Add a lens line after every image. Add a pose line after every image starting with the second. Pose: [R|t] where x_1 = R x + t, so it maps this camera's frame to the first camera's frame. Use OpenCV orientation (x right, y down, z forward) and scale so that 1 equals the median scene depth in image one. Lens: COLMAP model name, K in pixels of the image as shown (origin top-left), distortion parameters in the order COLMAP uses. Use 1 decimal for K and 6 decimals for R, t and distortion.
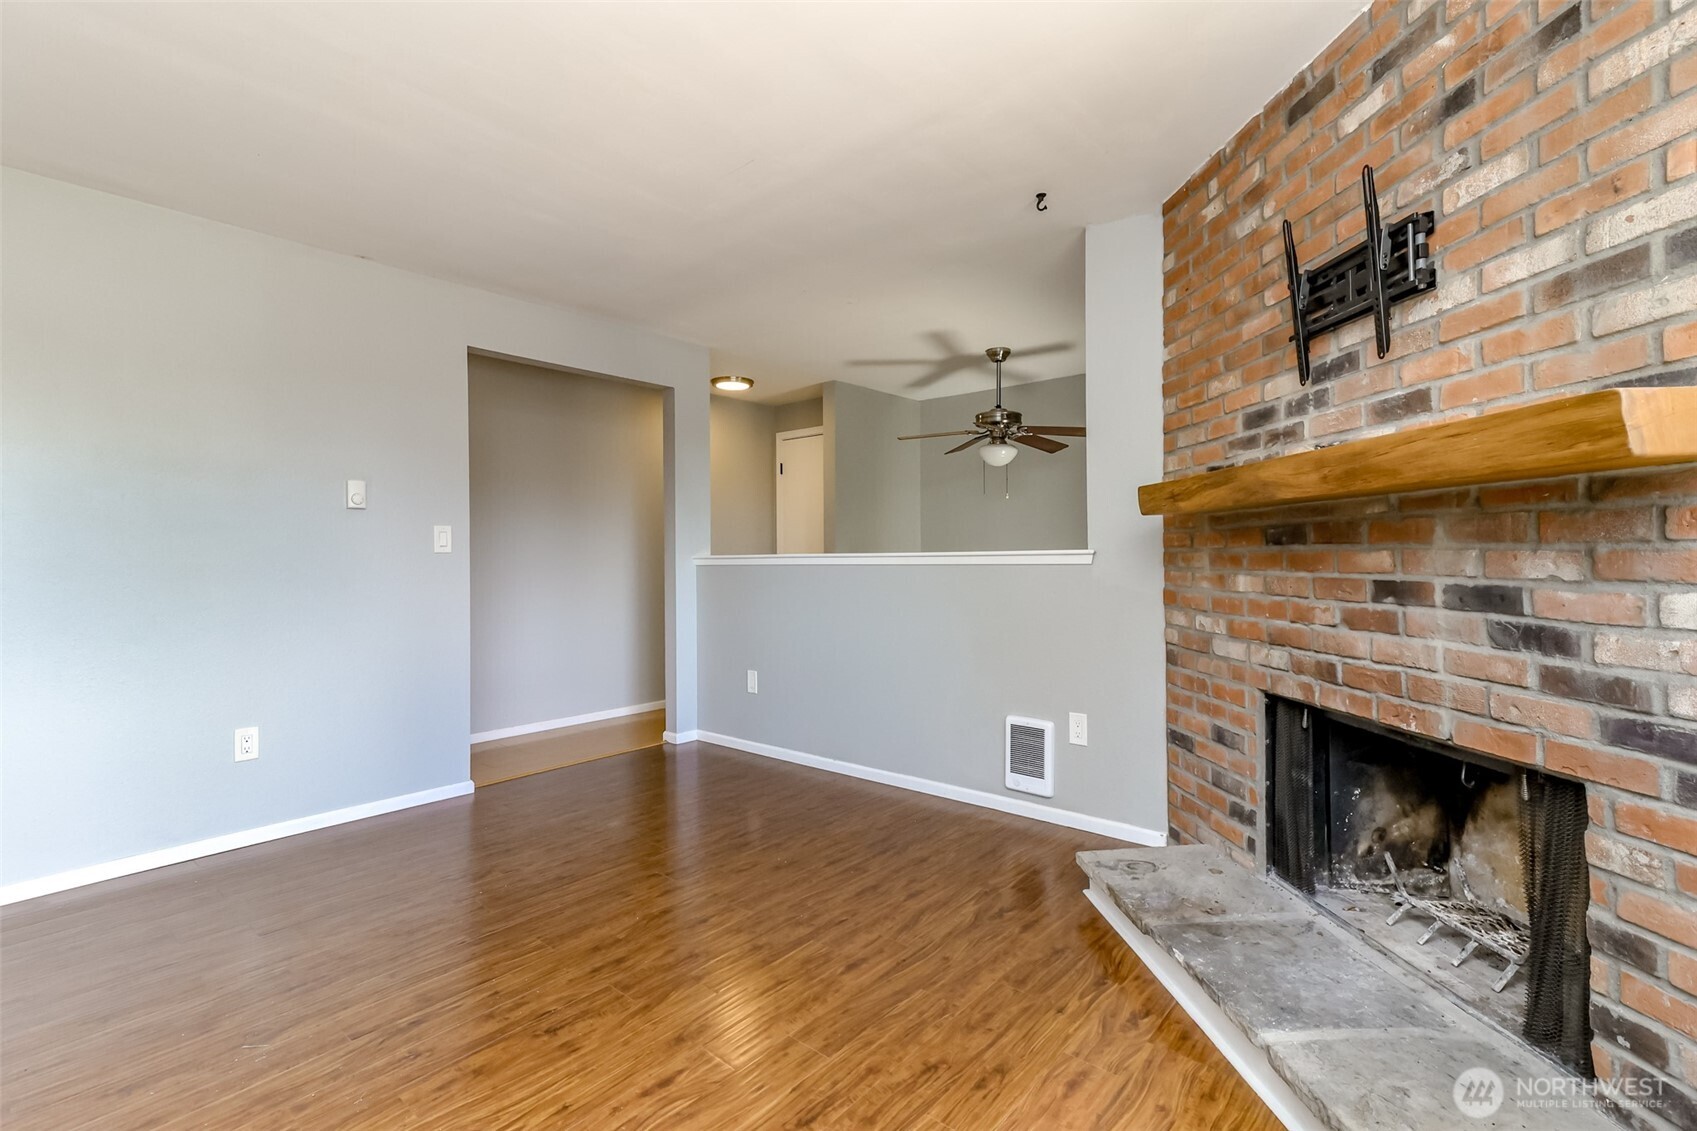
lens RADIAL K [[761.9, 0, 861.0], [0, 761.9, 563.8], [0, 0, 1]] dist [0.015995, -0.000893]
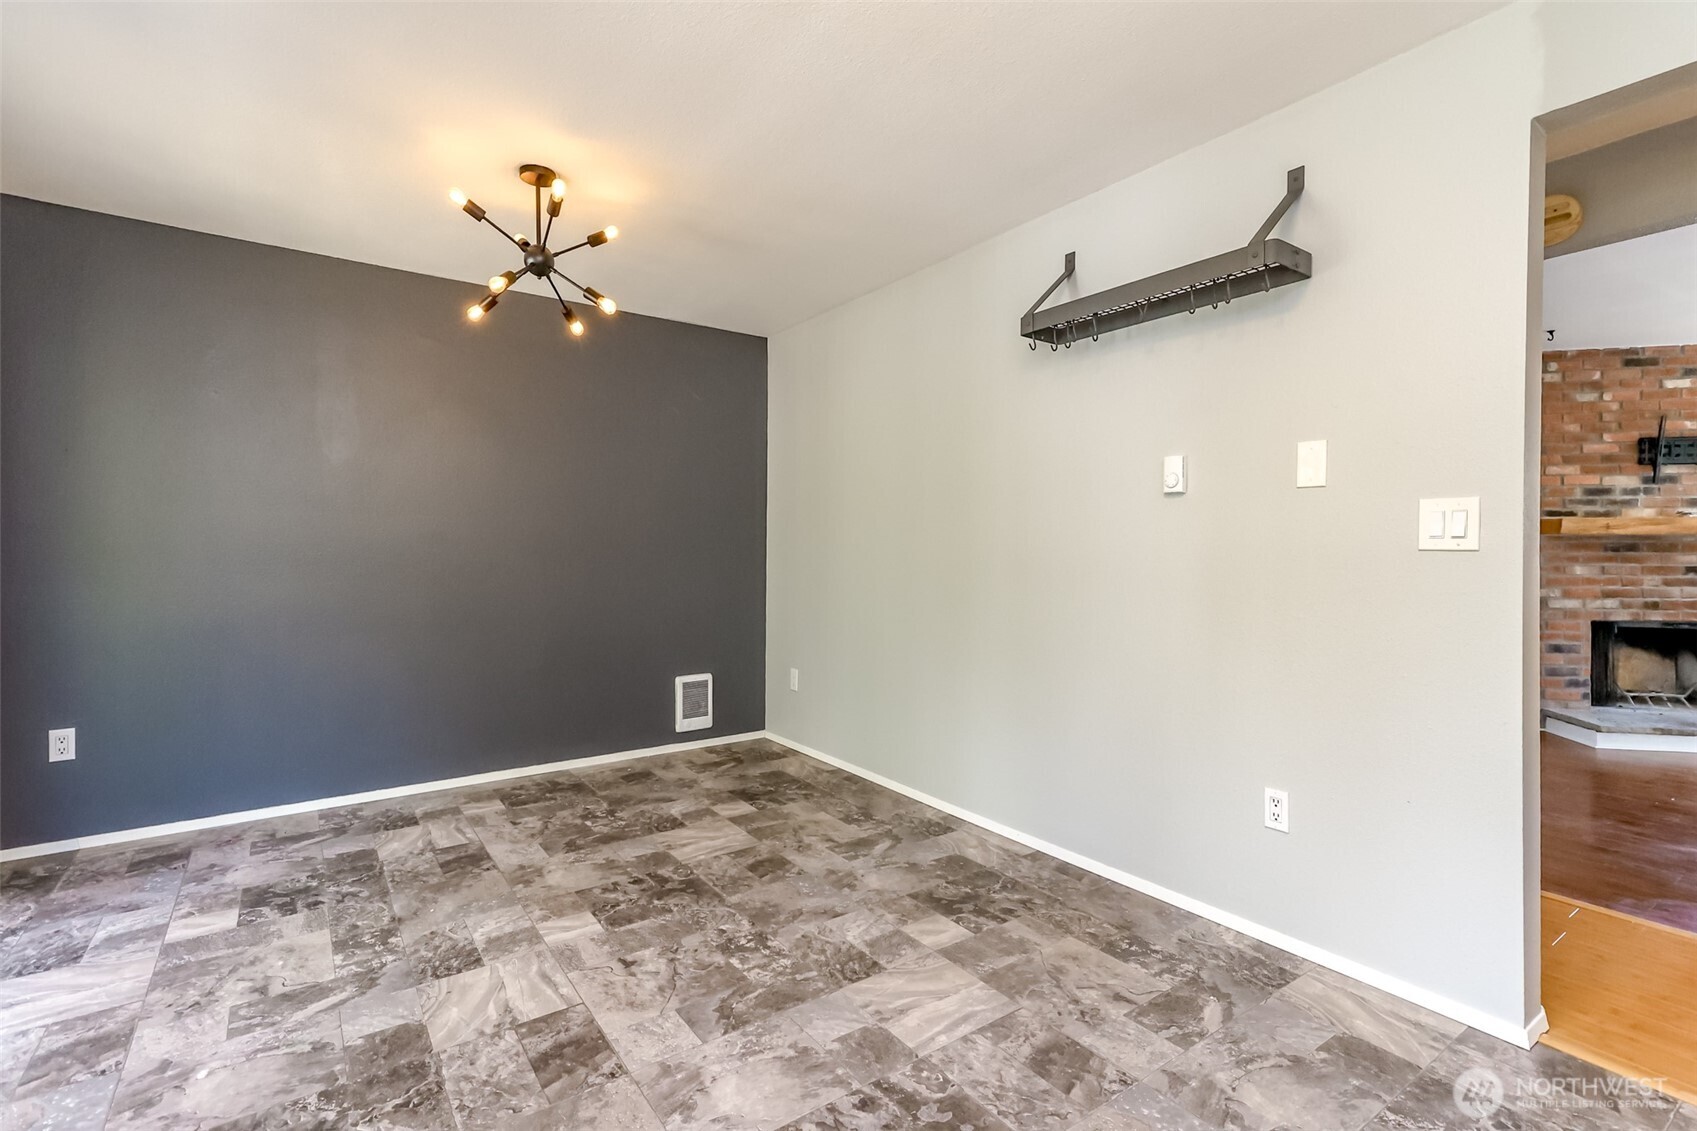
lens RADIAL K [[799.4, 0, 862.8], [0, 799.4, 550.3], [0, 0, 1]] dist [0.042704, -0.003454]
pose [[0.236918, 0.002448, 0.971527, -2.406846], [0.007190, 0.999965, -0.004273, -0.036308], [-0.971503, 0.007998, 0.236892, 2.687304]]
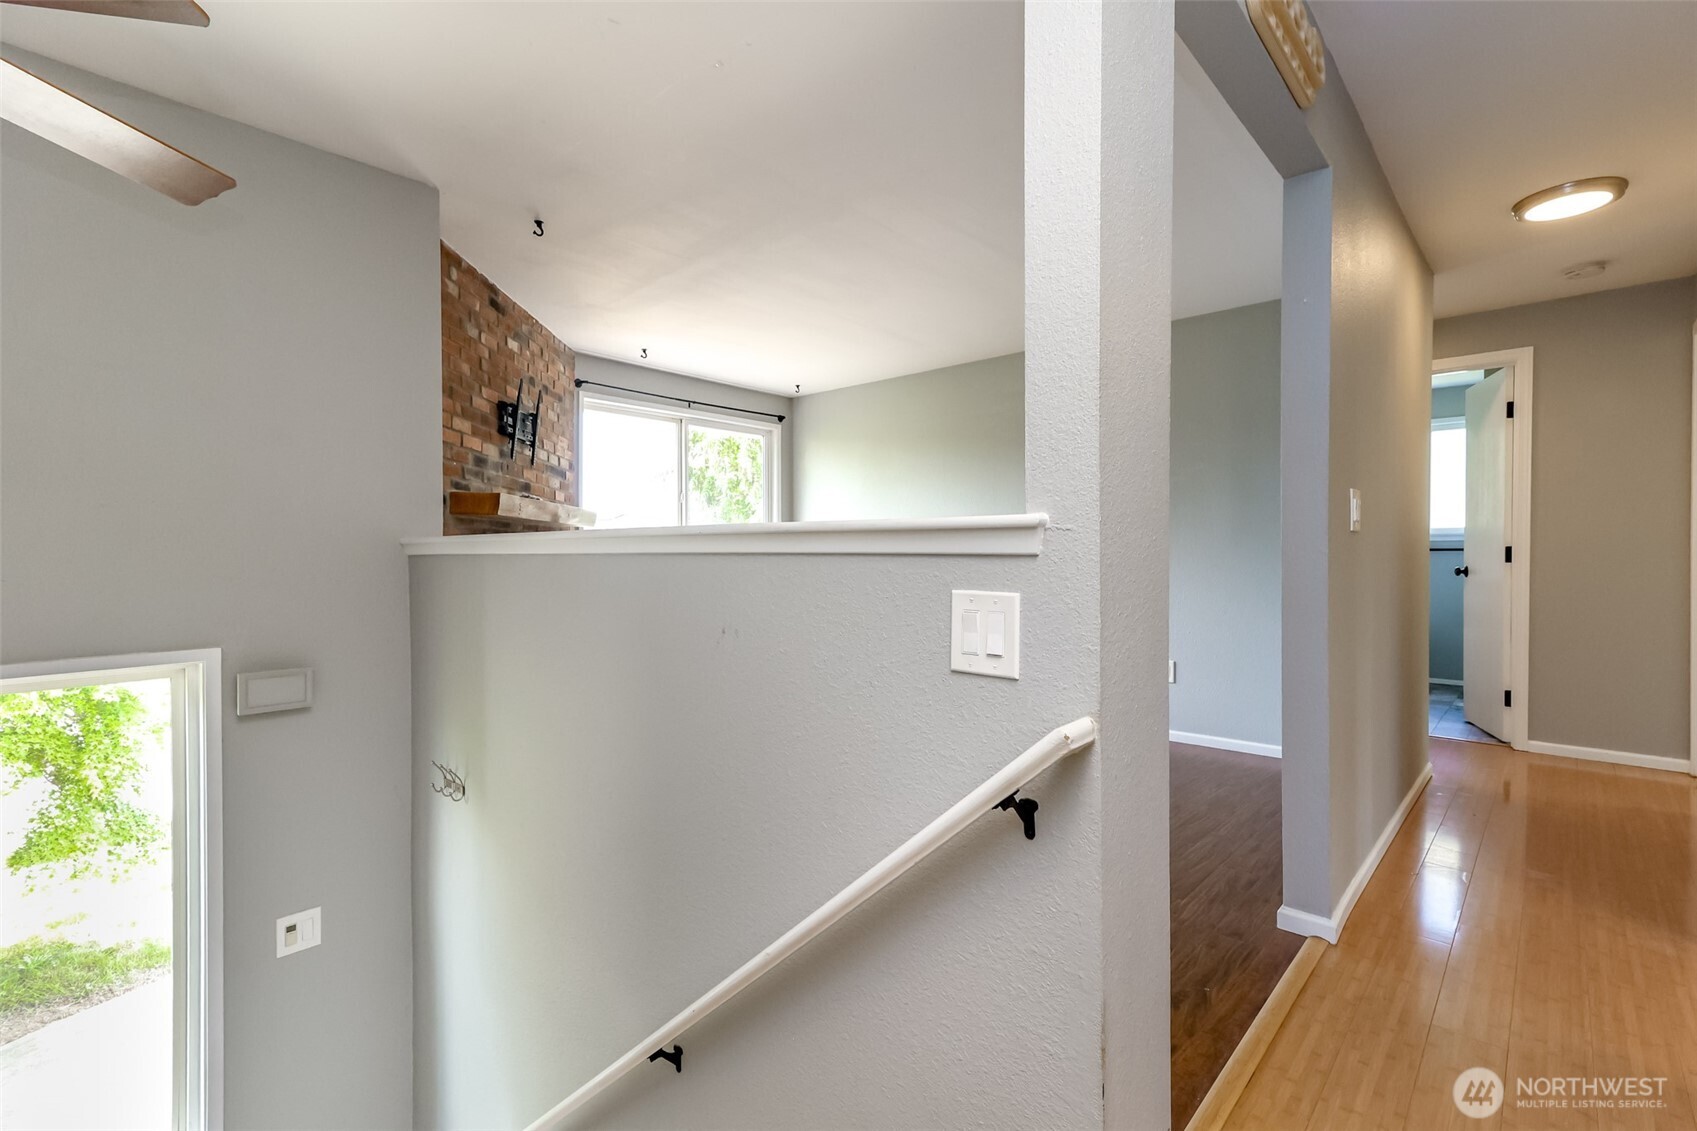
lens RADIAL K [[761.9, 0, 844.8], [0, 761.9, 561.7], [0, 0, 1]] dist [0.015995, -0.000893]
pose [[-0.999180, 0.006770, 0.039917, -0.330747], [0.007669, 0.999719, 0.022425, -0.014647], [-0.039754, 0.022713, -0.998951, 2.828502]]
